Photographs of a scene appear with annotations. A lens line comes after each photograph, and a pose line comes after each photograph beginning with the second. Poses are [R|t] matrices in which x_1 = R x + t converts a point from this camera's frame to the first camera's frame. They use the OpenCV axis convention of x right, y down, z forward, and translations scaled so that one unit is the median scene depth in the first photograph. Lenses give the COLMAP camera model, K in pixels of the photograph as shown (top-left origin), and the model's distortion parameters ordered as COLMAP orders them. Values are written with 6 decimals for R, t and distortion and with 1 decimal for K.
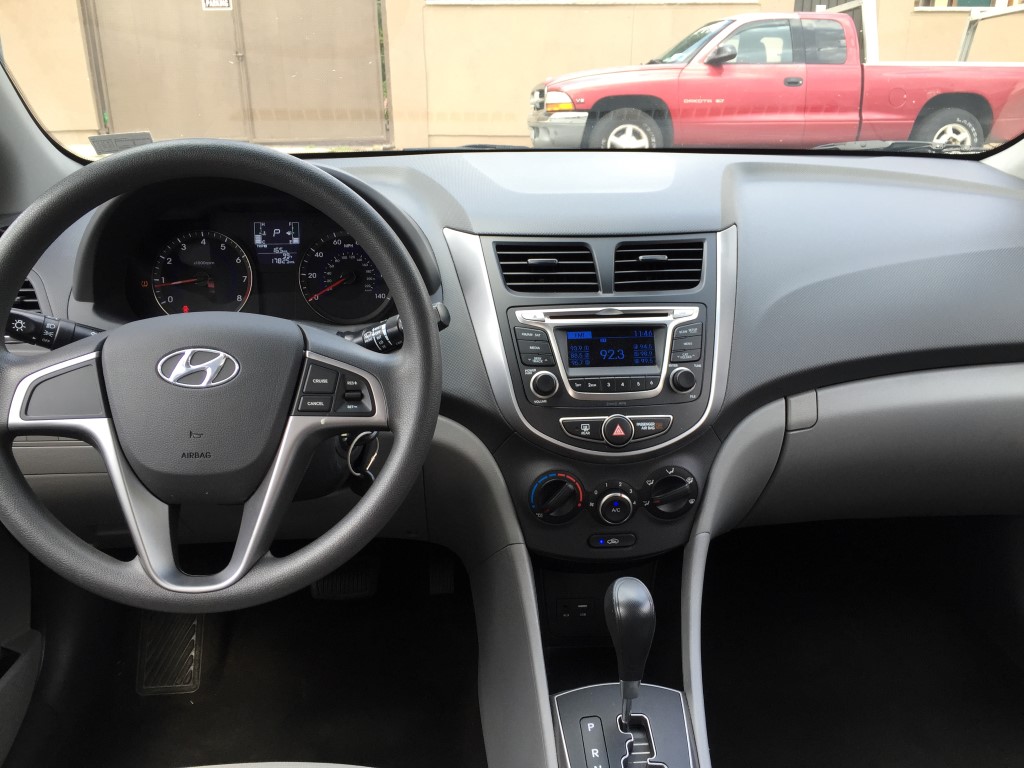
lens RADIAL K [[877.1, 0, 512.0], [0, 877.1, 384.0], [0, 0, 1]] dist [0.086002, -0.128976]
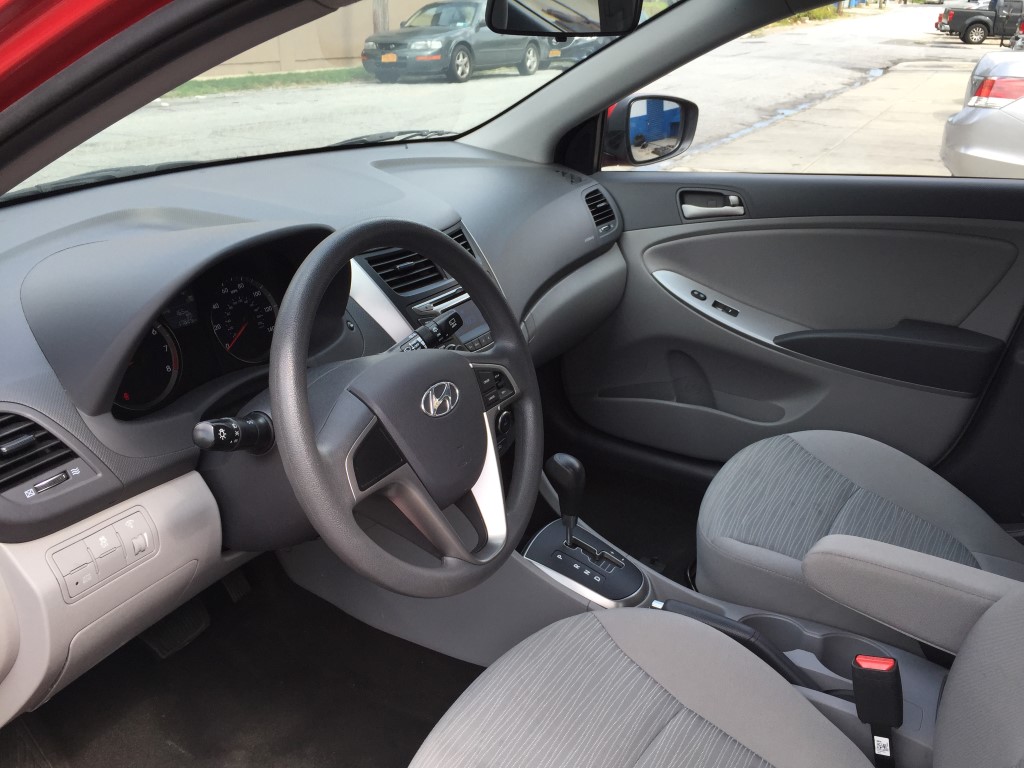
lens RADIAL K [[877.1, 0, 512.0], [0, 877.1, 384.0], [0, 0, 1]] dist [0.086002, -0.128976]
pose [[0.558718, -0.313399, 0.767864, -0.849857], [0.256824, 0.945724, 0.199120, -0.177872], [-0.788591, 0.085954, 0.608881, 0.102592]]
